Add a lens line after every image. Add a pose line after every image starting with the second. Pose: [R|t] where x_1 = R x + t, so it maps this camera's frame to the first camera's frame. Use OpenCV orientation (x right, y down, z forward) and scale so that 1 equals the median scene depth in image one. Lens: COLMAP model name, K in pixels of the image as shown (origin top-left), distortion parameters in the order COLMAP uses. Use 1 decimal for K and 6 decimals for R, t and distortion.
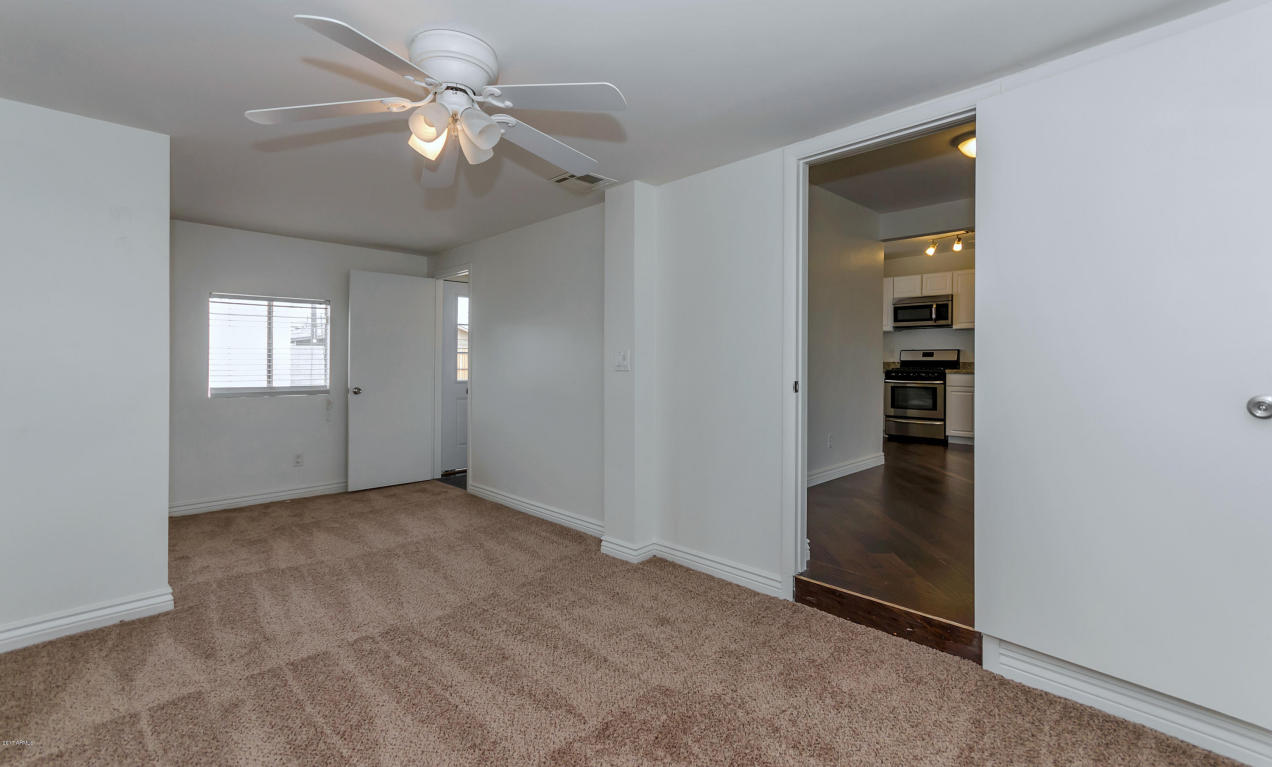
lens RADIAL K [[570.6, 0, 637.5], [0, 570.6, 362.3], [0, 0, 1]] dist [-0.000830, 0.000119]
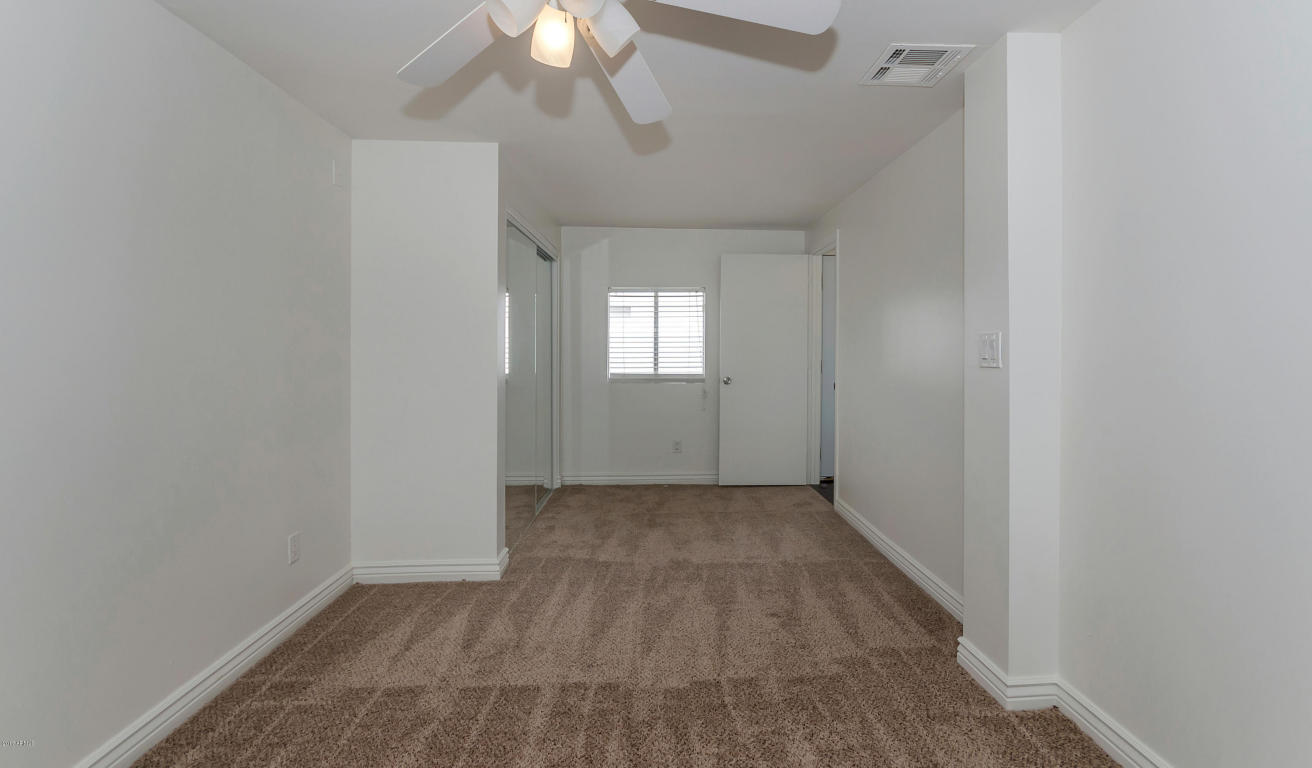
lens RADIAL K [[582.3, 0, 657.9], [0, 582.3, 347.5], [0, 0, 1]] dist [0.007651, 0.000278]
pose [[0.736700, -0.000560, -0.676220, 0.124135], [-0.001630, 0.999995, -0.002604, -0.003365], [0.676218, 0.003021, 0.736695, 0.315659]]
